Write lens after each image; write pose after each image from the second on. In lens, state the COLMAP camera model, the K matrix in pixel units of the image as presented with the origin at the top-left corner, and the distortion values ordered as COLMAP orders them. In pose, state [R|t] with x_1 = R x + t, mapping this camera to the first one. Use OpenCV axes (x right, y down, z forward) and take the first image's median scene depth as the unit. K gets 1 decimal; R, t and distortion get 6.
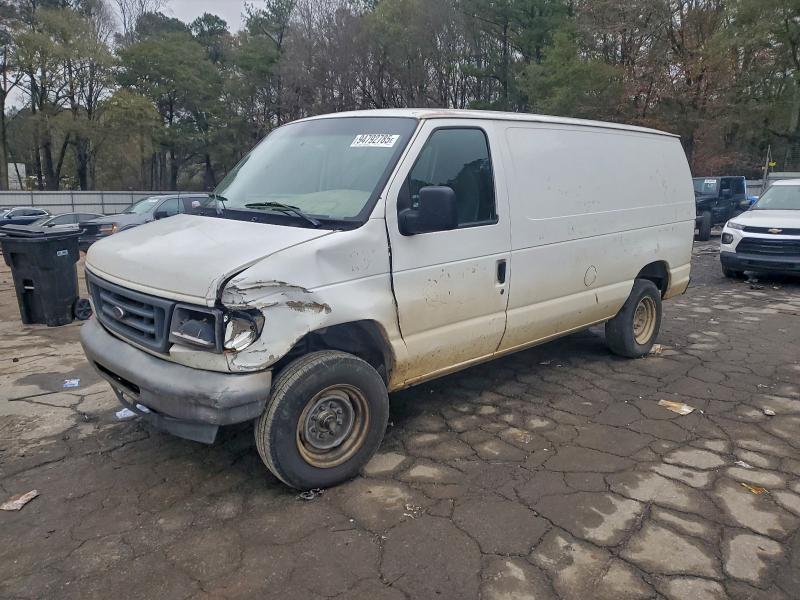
lens RADIAL K [[625.7, 0, 401.3], [0, 625.7, 305.7], [0, 0, 1]] dist [0.005266, 0.007743]
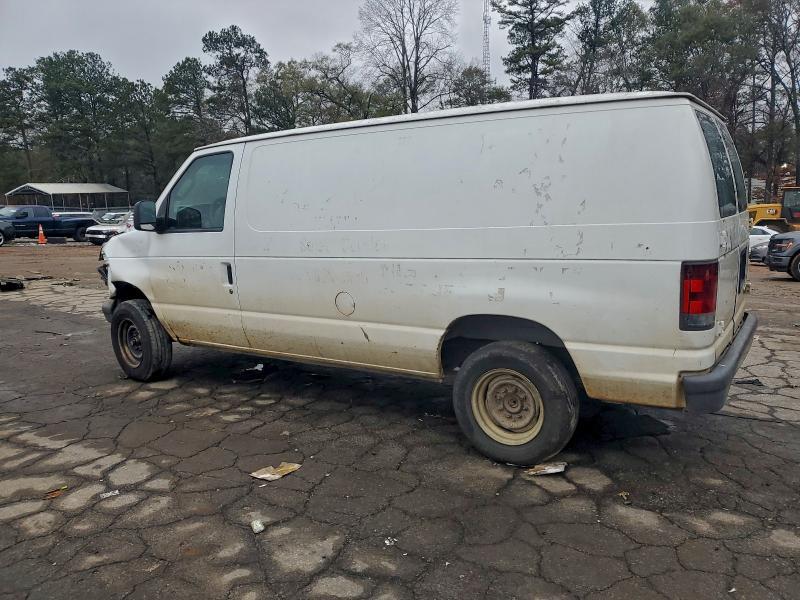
lens RADIAL K [[625.7, 0, 404.2], [0, 625.7, 300.3], [0, 0, 1]] dist [0.005266, 0.007743]
pose [[0.224834, 0.151569, -0.962536, 1.422708], [-0.171283, 0.978594, 0.114088, -0.203622], [0.959225, 0.139216, 0.245982, 1.085503]]
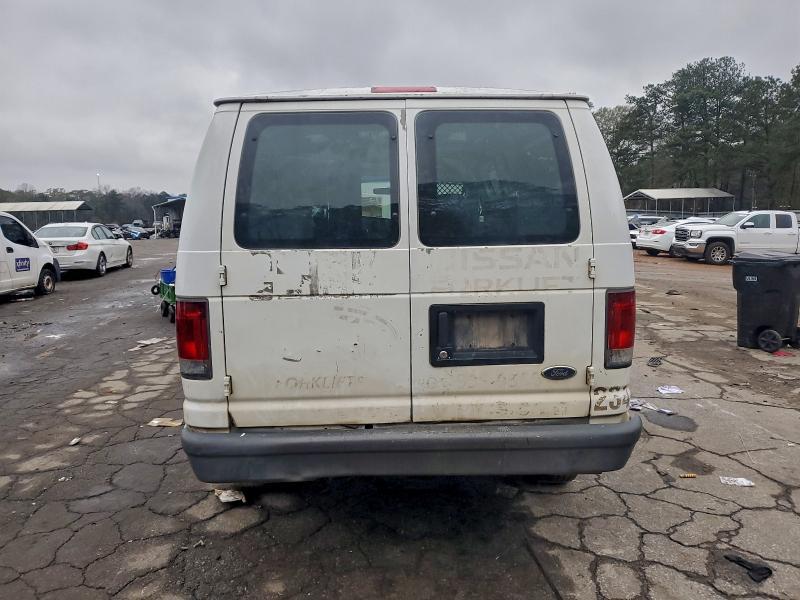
lens RADIAL K [[625.7, 0, 401.7], [0, 625.7, 294.0], [0, 0, 1]] dist [0.005266, 0.007743]
pose [[-0.662098, 0.103772, -0.742198, 1.089150], [-0.135388, 0.957508, 0.254652, -0.425047], [0.737087, 0.269089, -0.619915, 2.199375]]
